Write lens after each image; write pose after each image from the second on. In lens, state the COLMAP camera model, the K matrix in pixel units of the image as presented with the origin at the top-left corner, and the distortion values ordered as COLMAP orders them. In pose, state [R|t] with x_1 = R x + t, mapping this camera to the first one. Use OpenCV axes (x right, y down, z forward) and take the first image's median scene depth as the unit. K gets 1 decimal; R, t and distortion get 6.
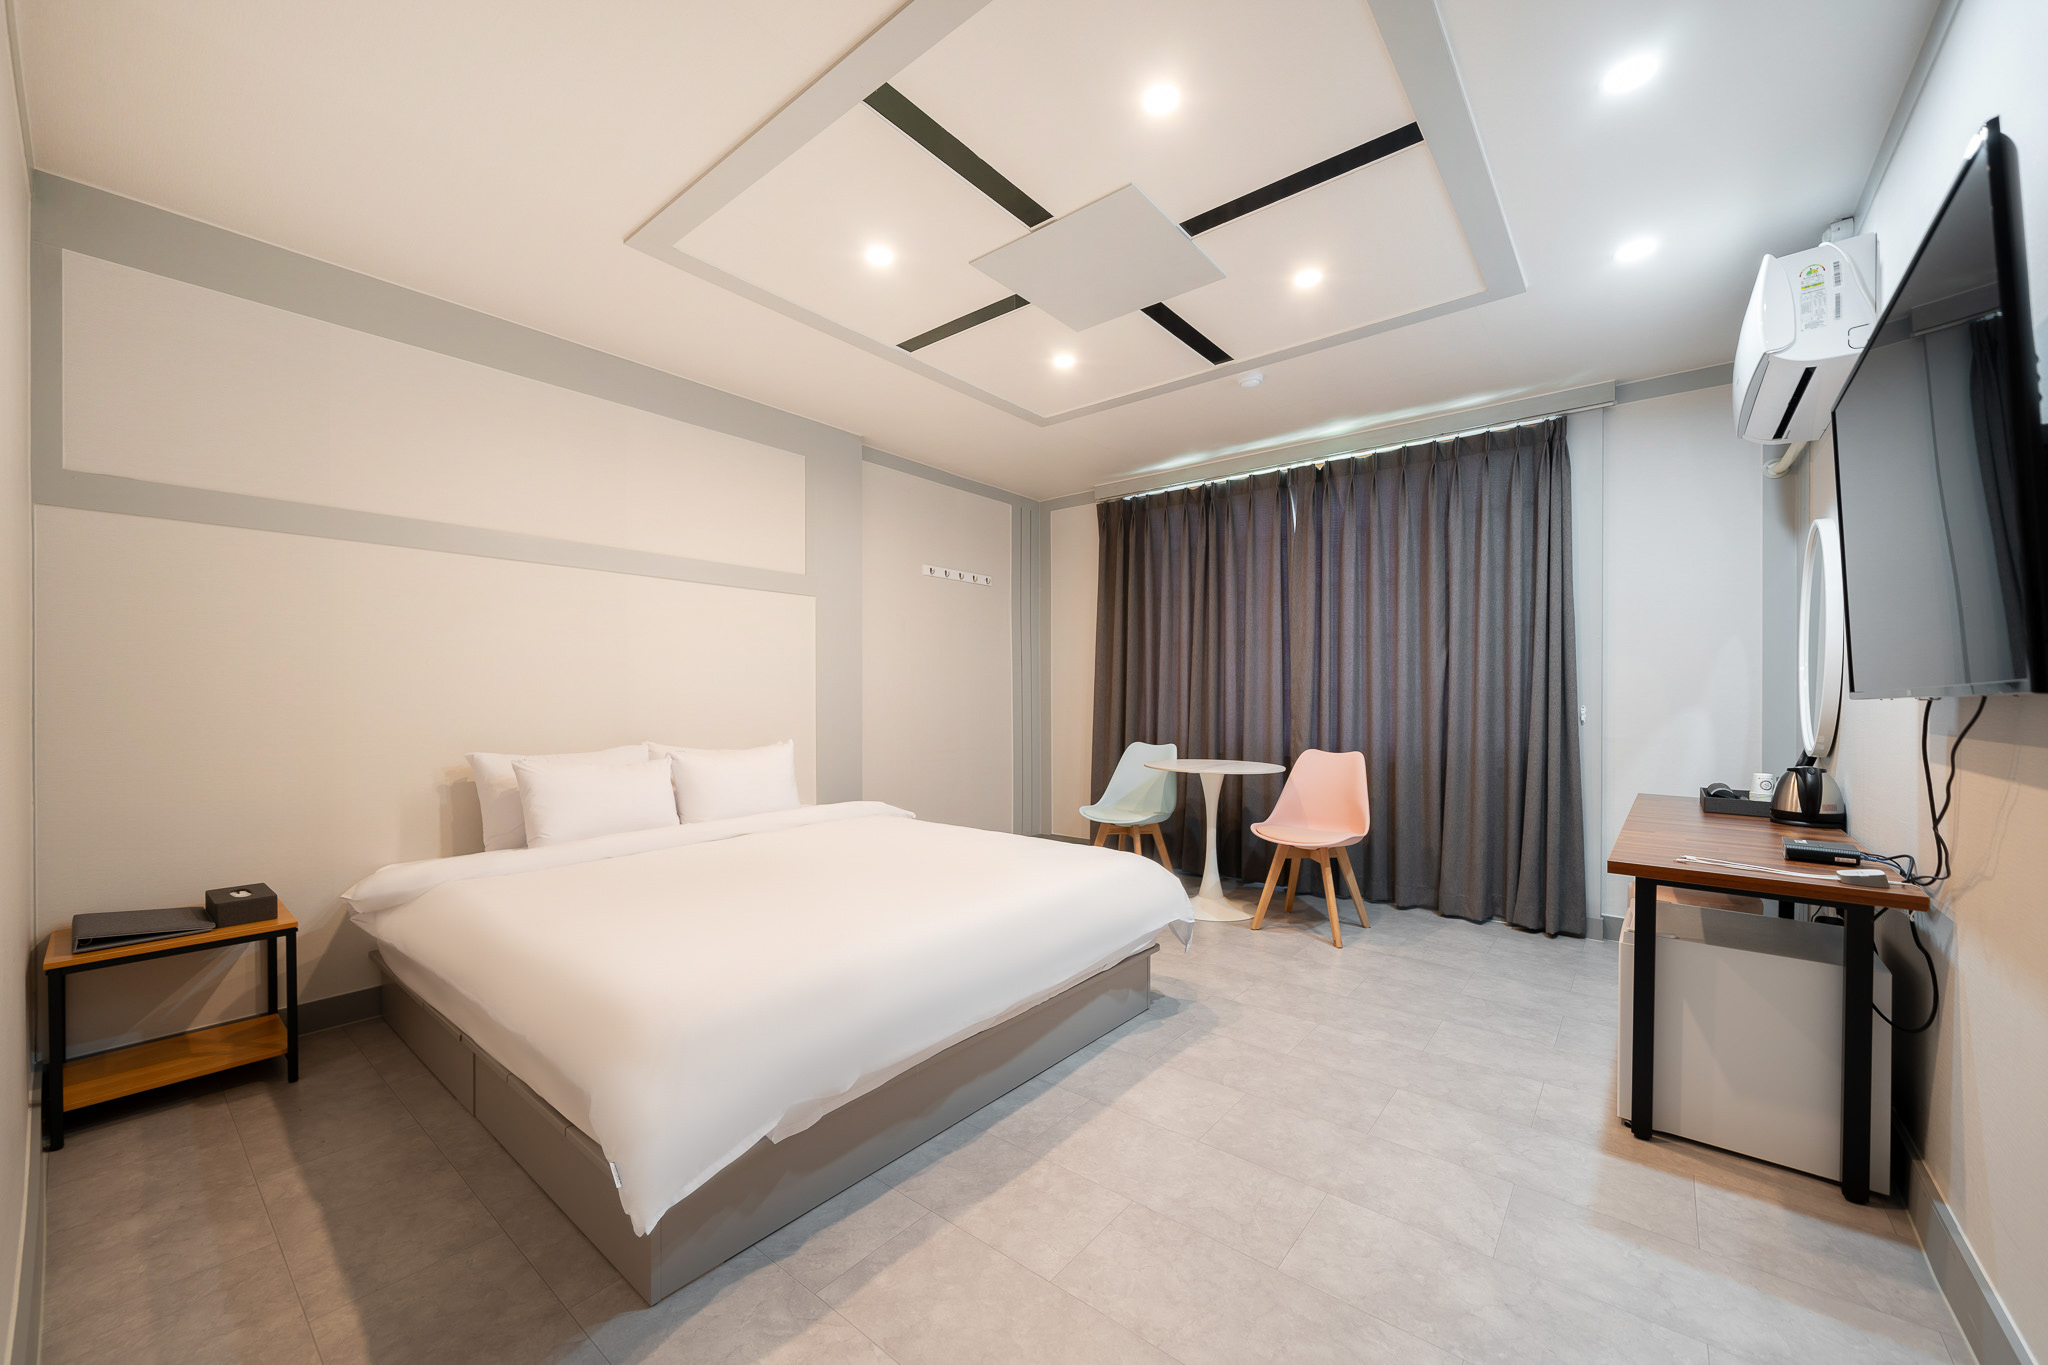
lens RADIAL K [[796.8, 0, 1025.7], [0, 796.8, 702.6], [0, 0, 1]] dist [0.000064, 0.000043]
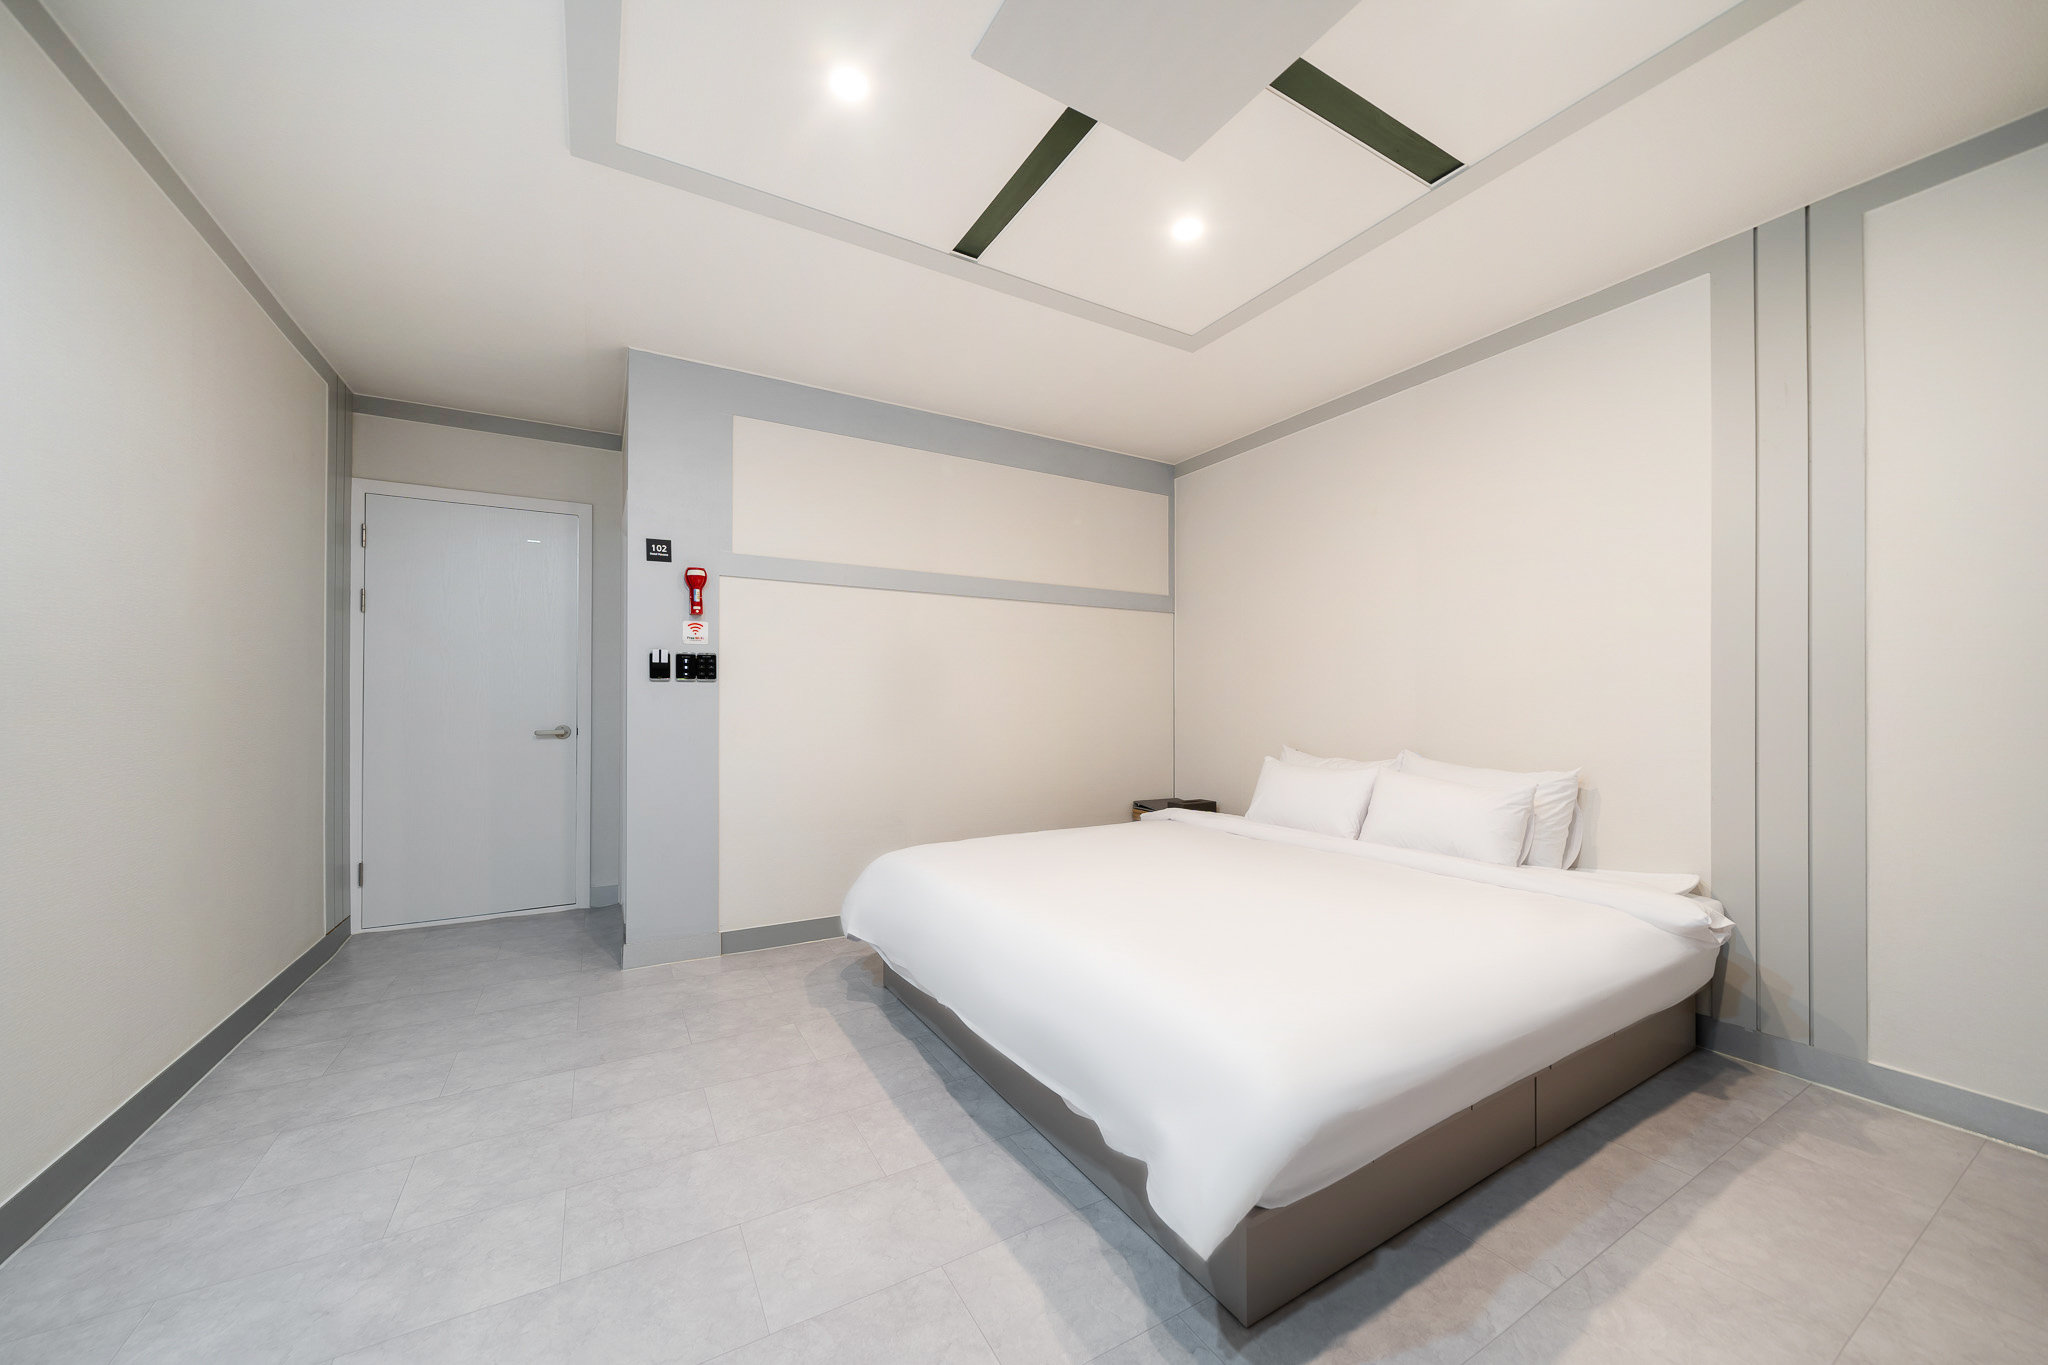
lens RADIAL K [[708.8, 0, 1023.9], [0, 708.8, 695.9], [0, 0, 1]] dist [-0.000808, -0.000057]
pose [[-0.359055, -0.016552, -0.933170, 0.904464], [-0.006757, 0.999863, -0.015135, -0.008568], [0.933292, 0.000871, -0.359117, 1.707699]]
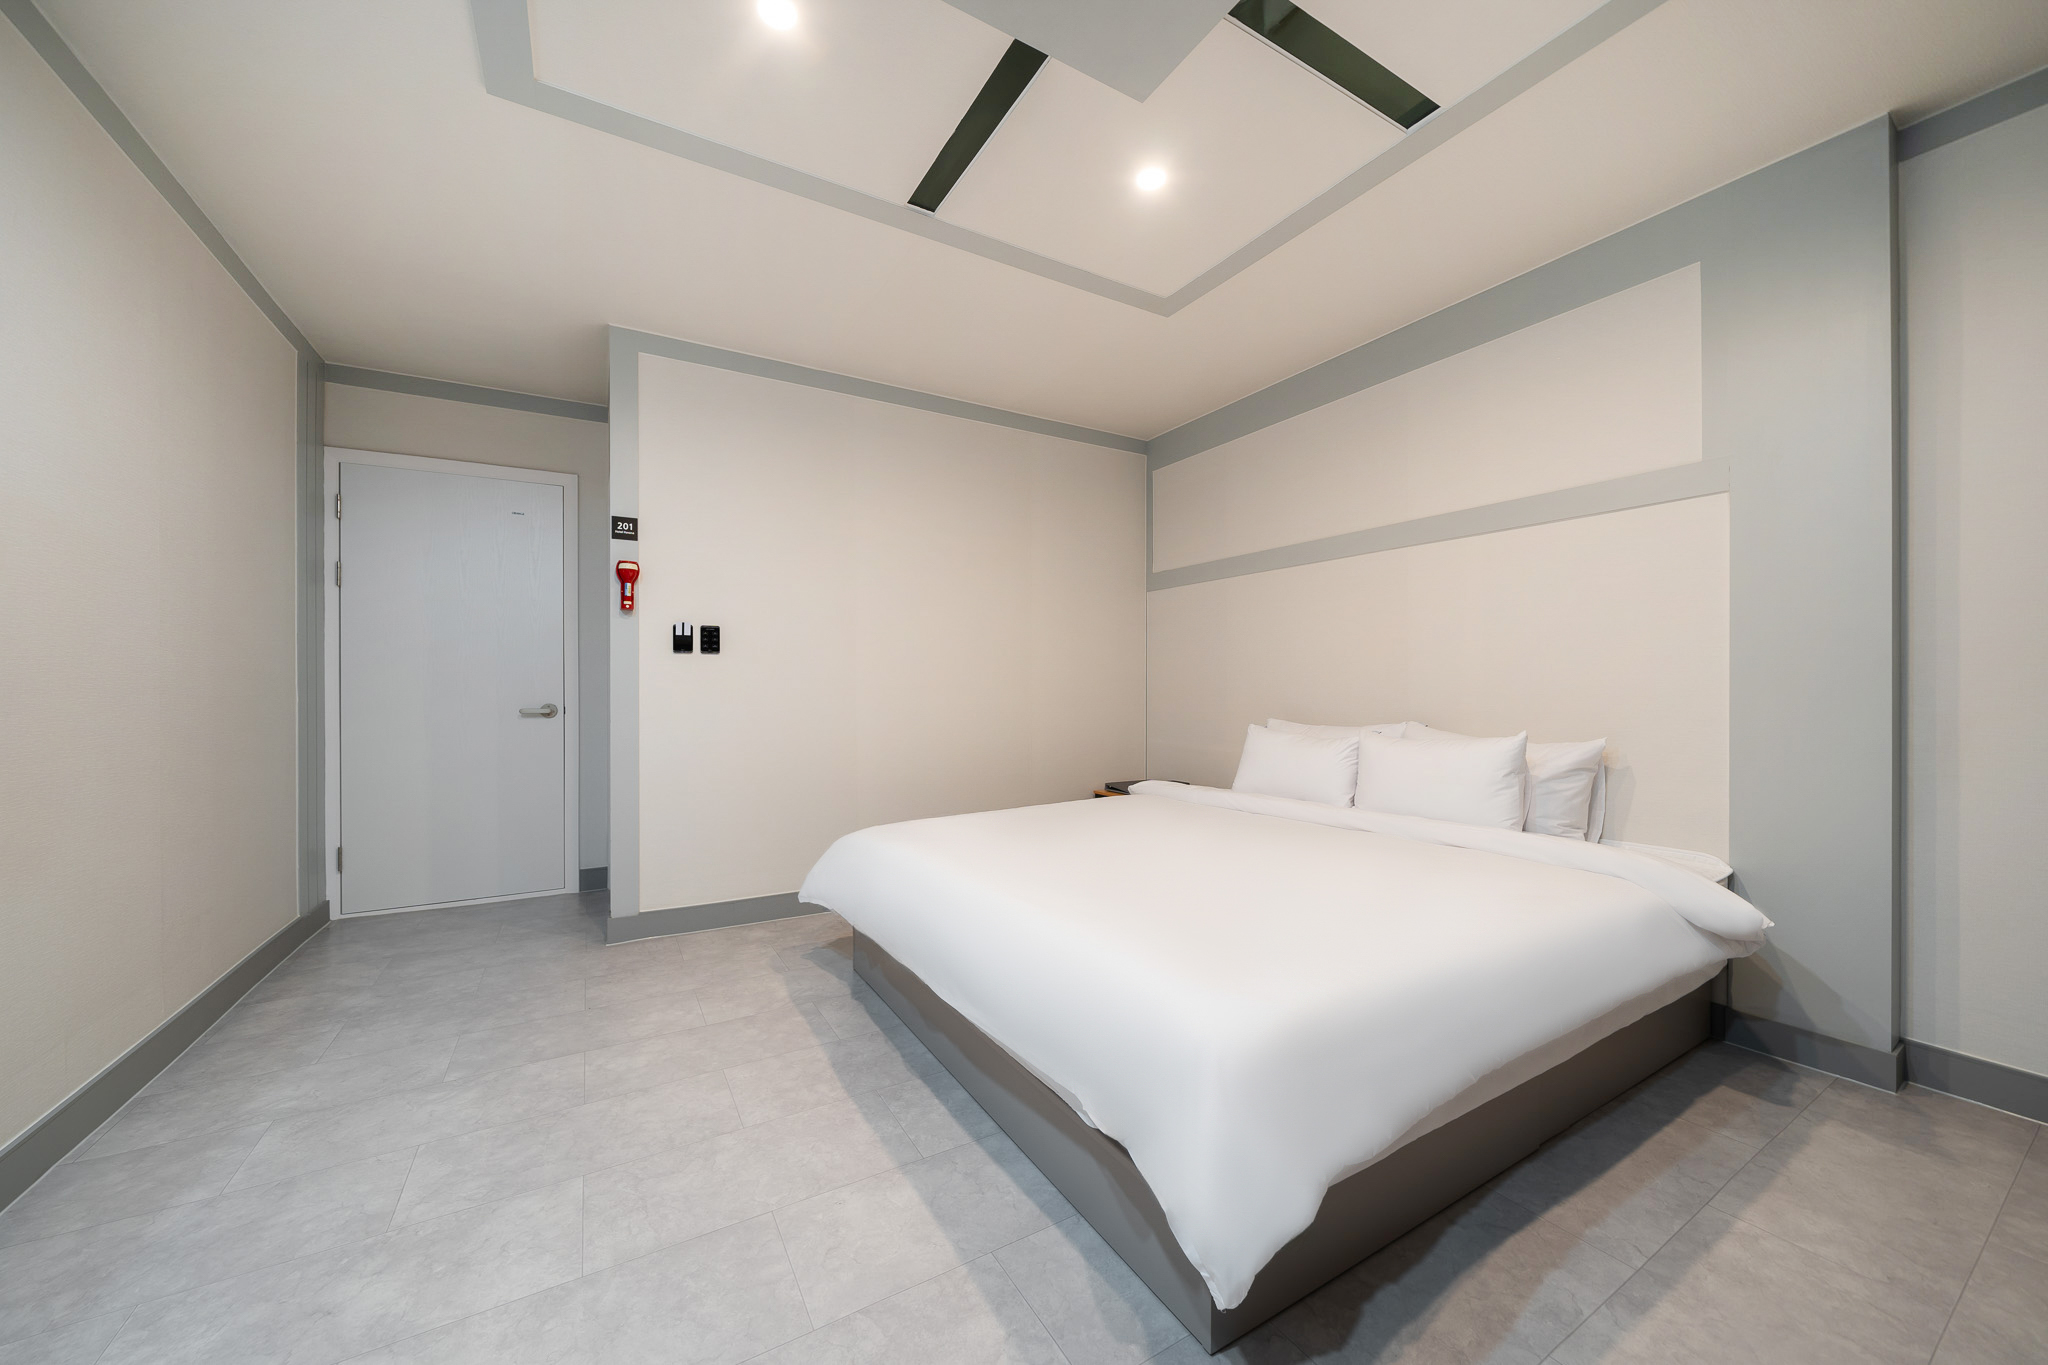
lens RADIAL K [[714.7, 0, 1029.2], [0, 714.7, 686.0], [0, 0, 1]] dist [0.000827, -0.000041]
pose [[-0.343118, -0.002470, -0.939289, 0.883261], [-0.005971, 0.999982, -0.000448, 0.020558], [0.939273, 0.005455, -0.343126, 1.631882]]
